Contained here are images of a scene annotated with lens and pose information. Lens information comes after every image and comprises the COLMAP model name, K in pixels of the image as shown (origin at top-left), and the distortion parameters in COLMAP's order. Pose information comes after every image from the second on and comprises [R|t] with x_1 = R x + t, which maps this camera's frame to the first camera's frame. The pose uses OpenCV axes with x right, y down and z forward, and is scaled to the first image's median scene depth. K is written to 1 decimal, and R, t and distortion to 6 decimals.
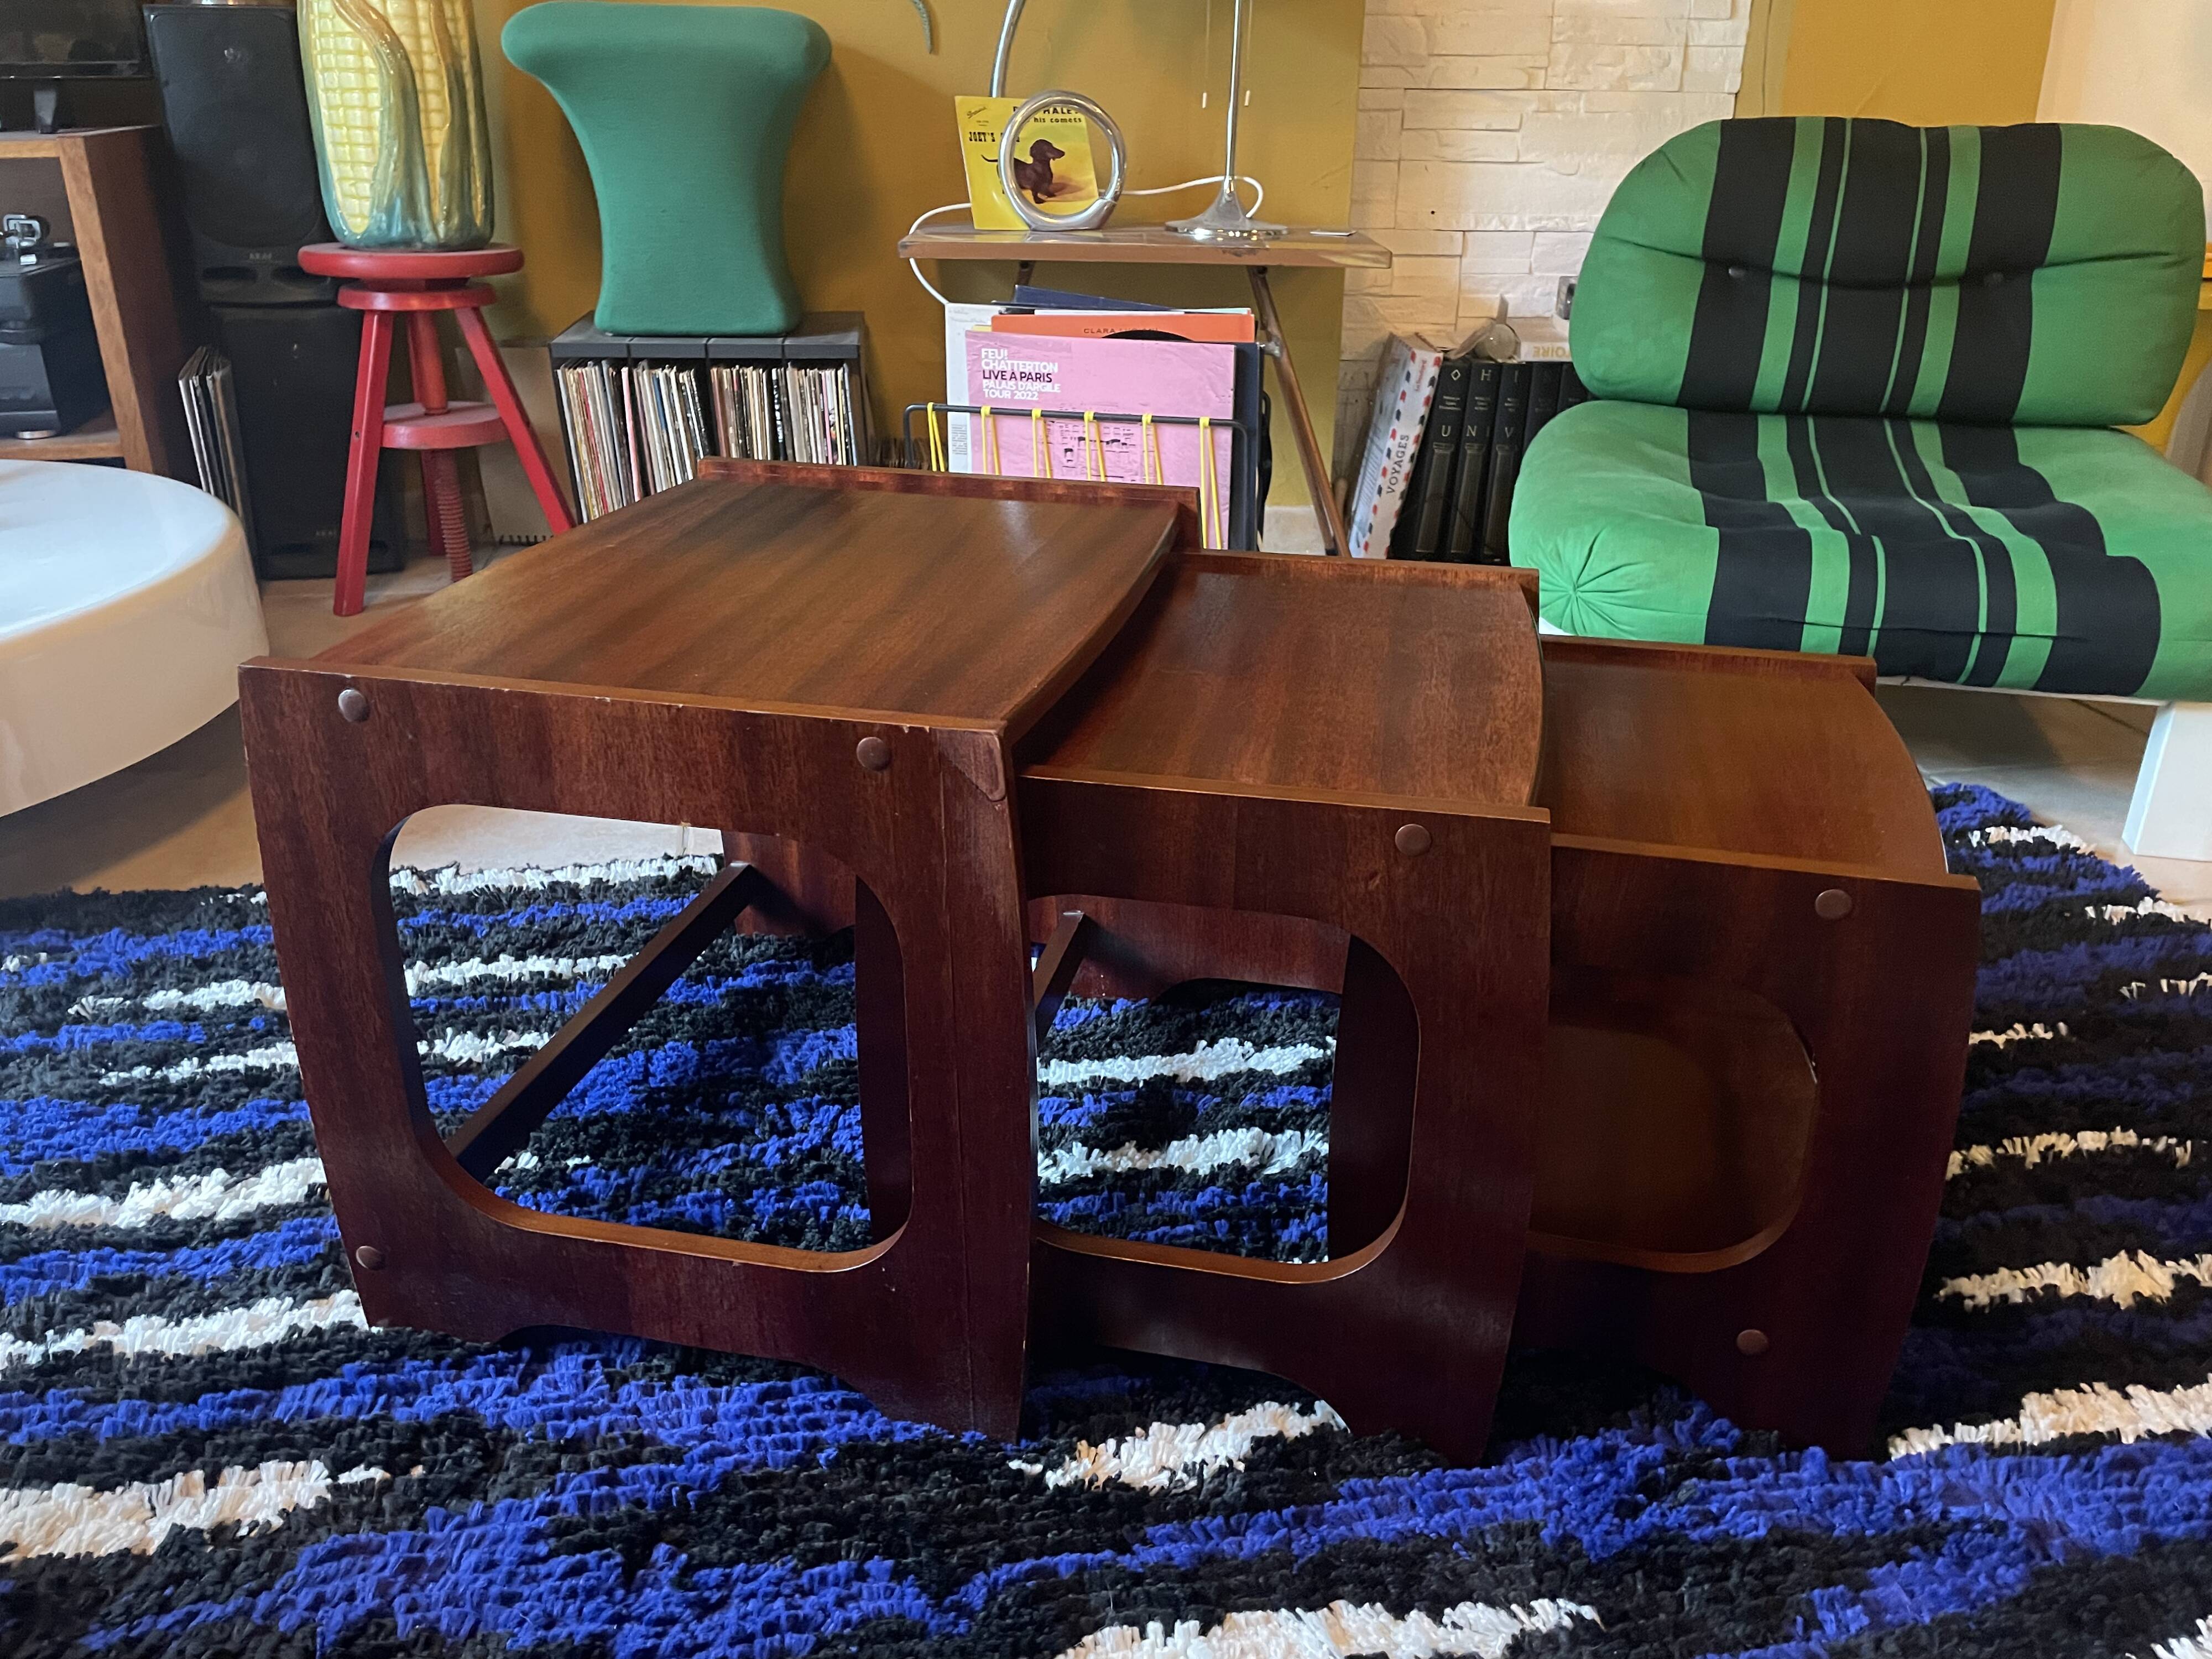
lens RADIAL K [[1699.5, 0, 1102.4], [0, 1699.5, 791.8], [0, 0, 1]] dist [0.083424, -0.112420]
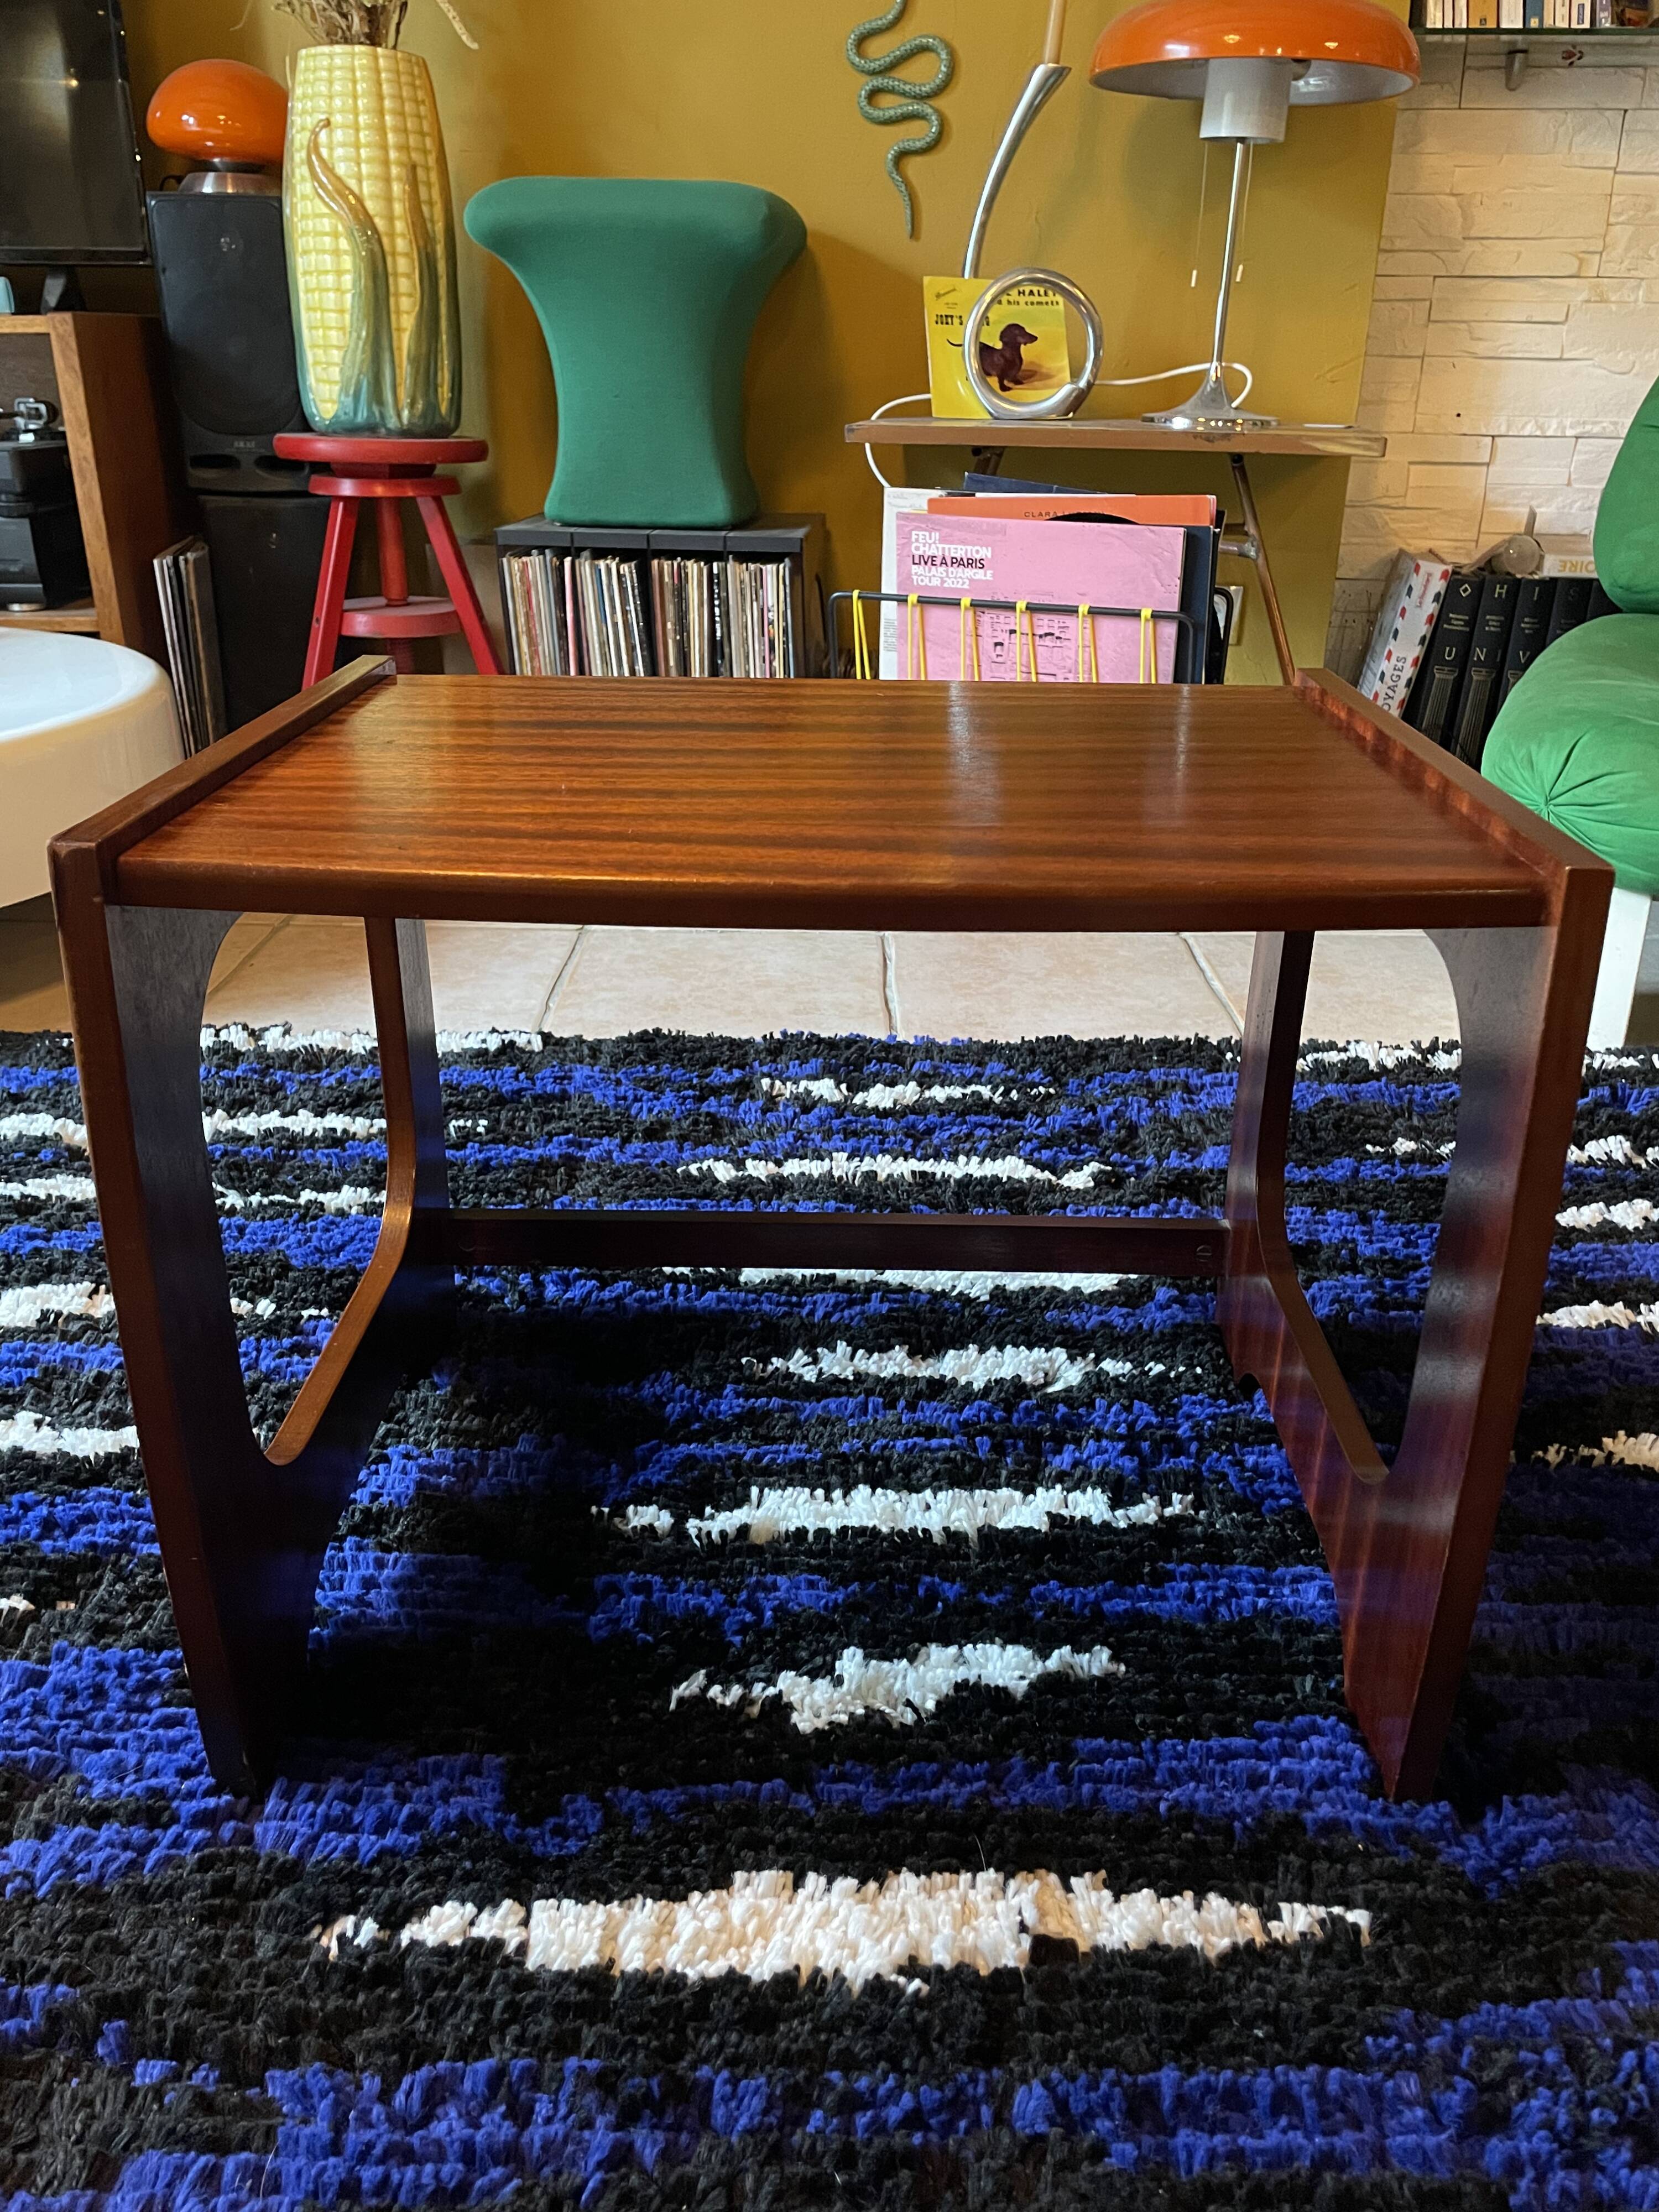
lens RADIAL K [[1692.6, 0, 836.7], [0, 1692.6, 1076.5], [0, 0, 1]] dist [0.078869, -0.105365]
pose [[0.981337, 0.074319, -0.177354, 0.068051], [-0.074141, 0.997218, 0.007640, 0.030521], [0.177428, 0.005652, 0.984117, 0.067851]]
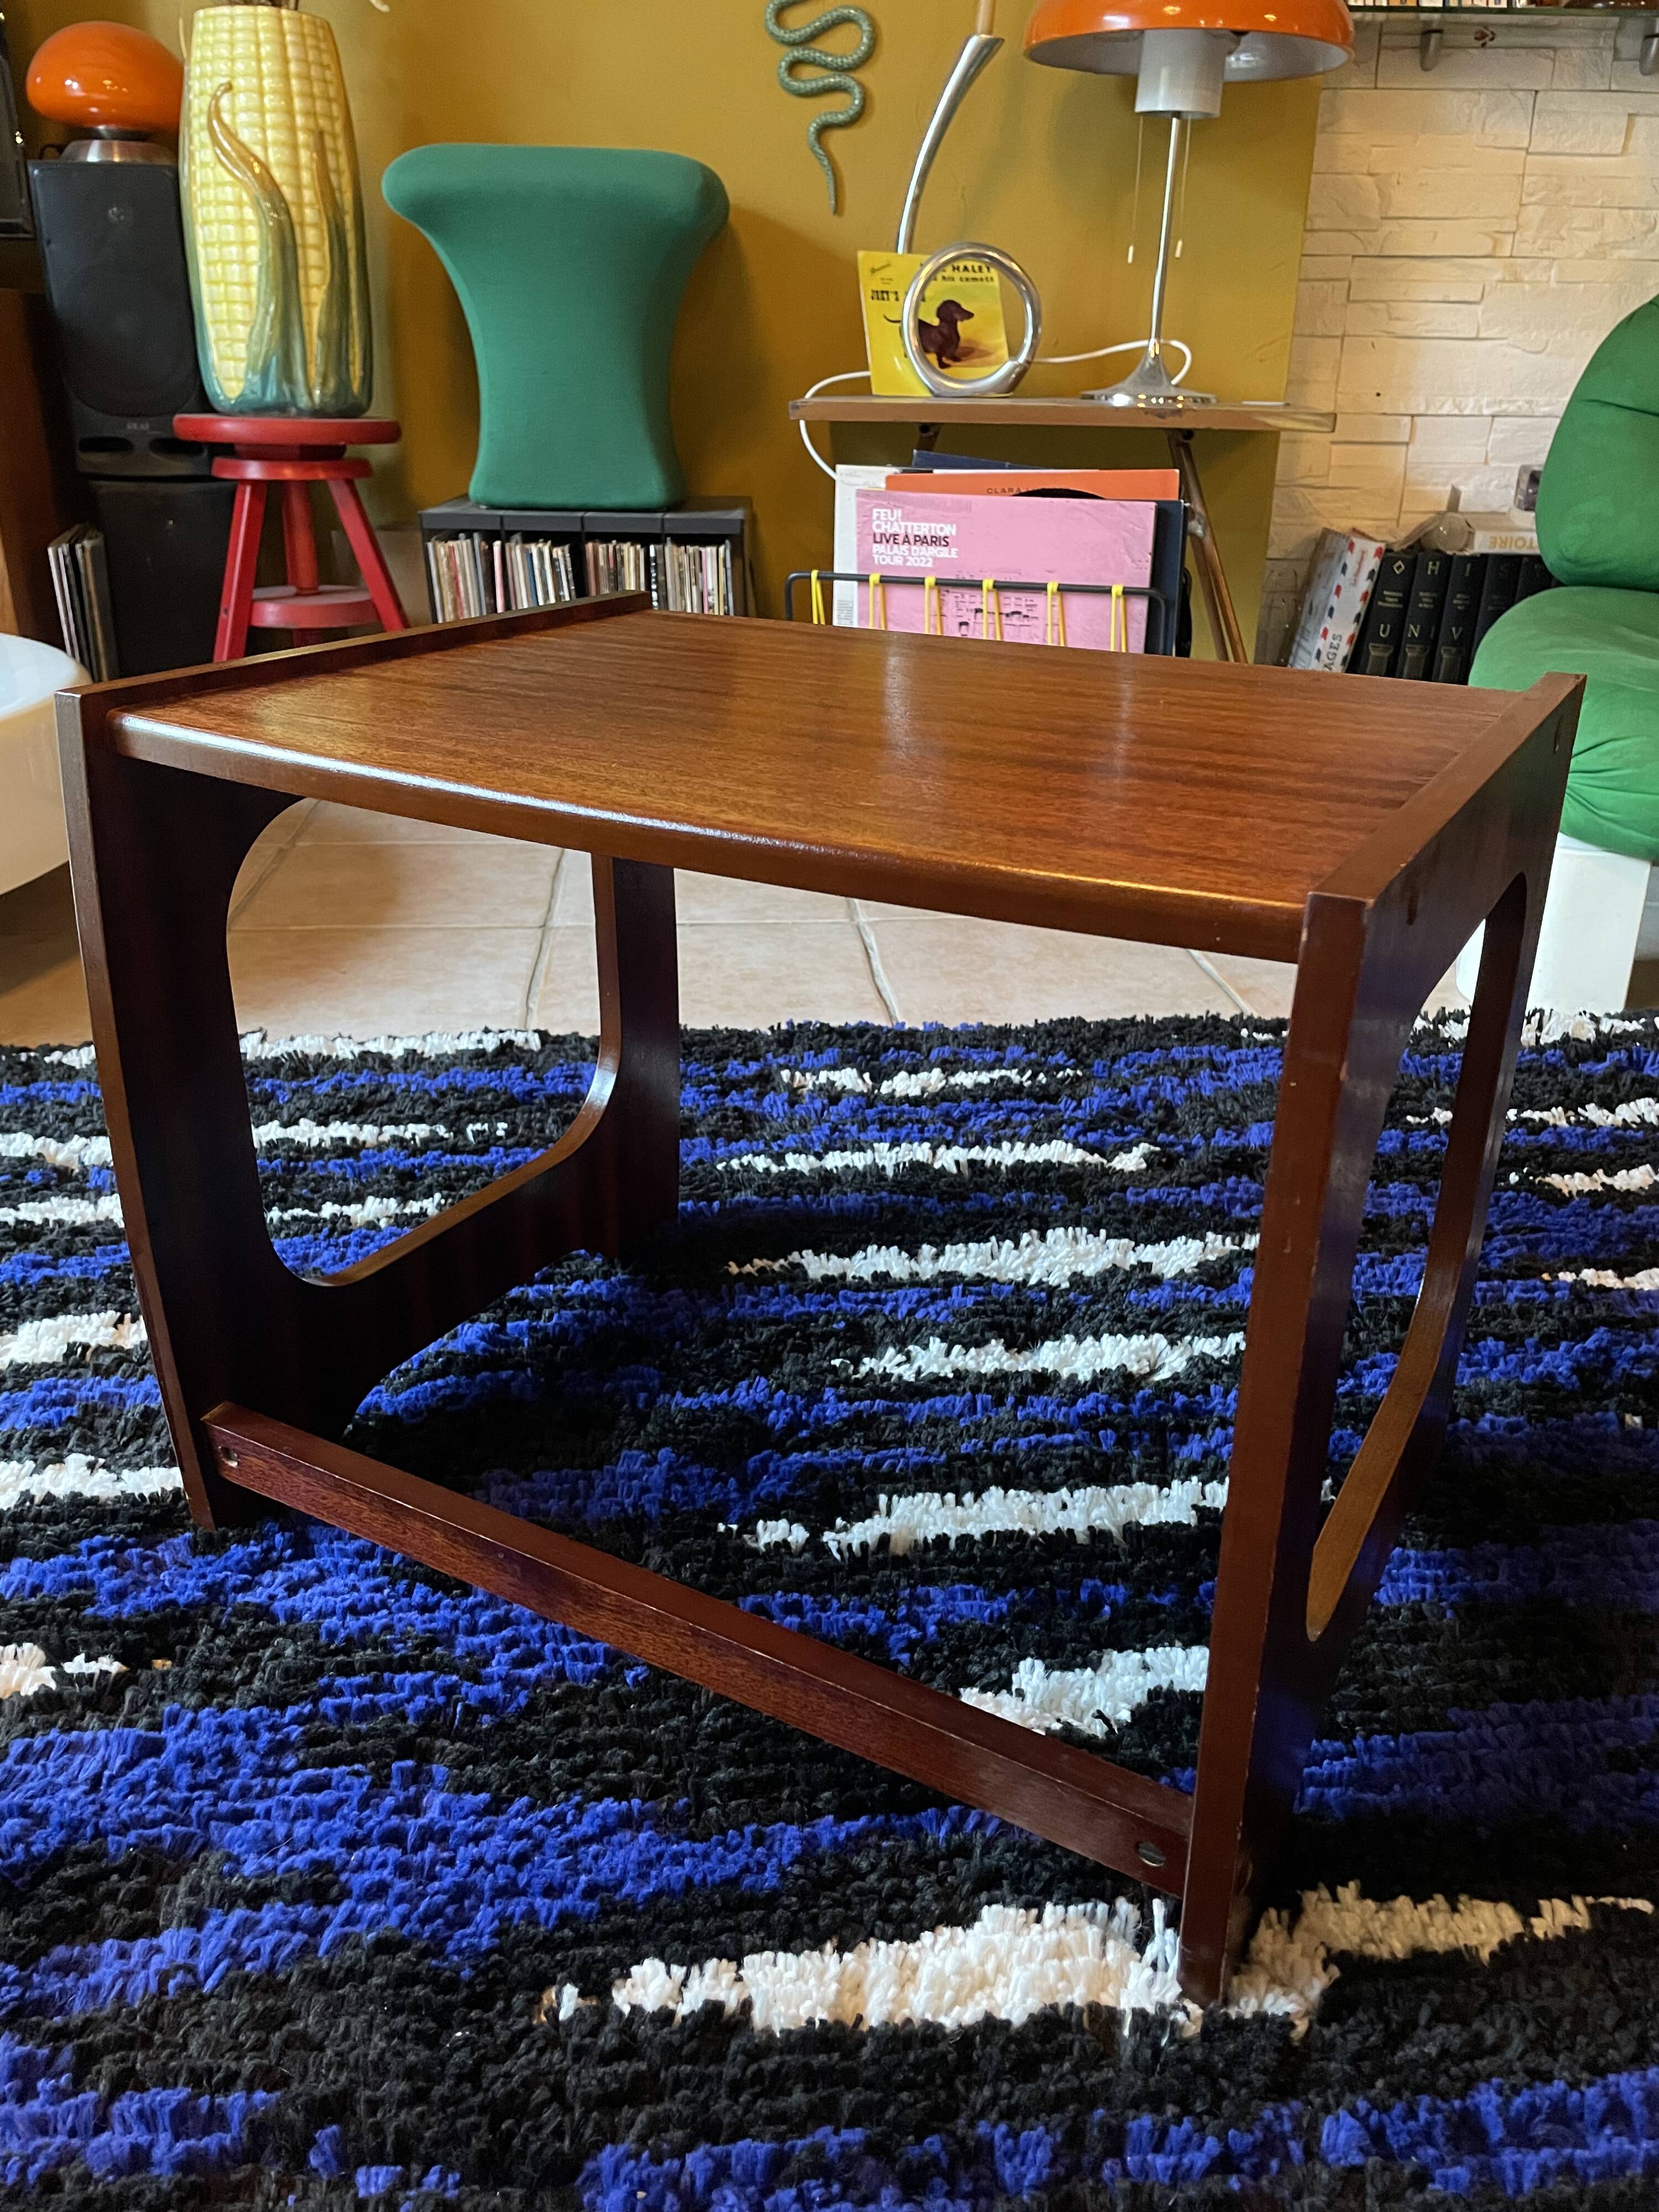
lens RADIAL K [[1692.6, 0, 820.3], [0, 1692.6, 1079.8], [0, 0, 1]] dist [0.078869, -0.105365]
pose [[0.994461, 0.041166, -0.096709, 0.001912], [-0.040930, 0.999152, 0.004423, 0.038131], [0.096810, -0.000441, 0.995303, 0.080674]]
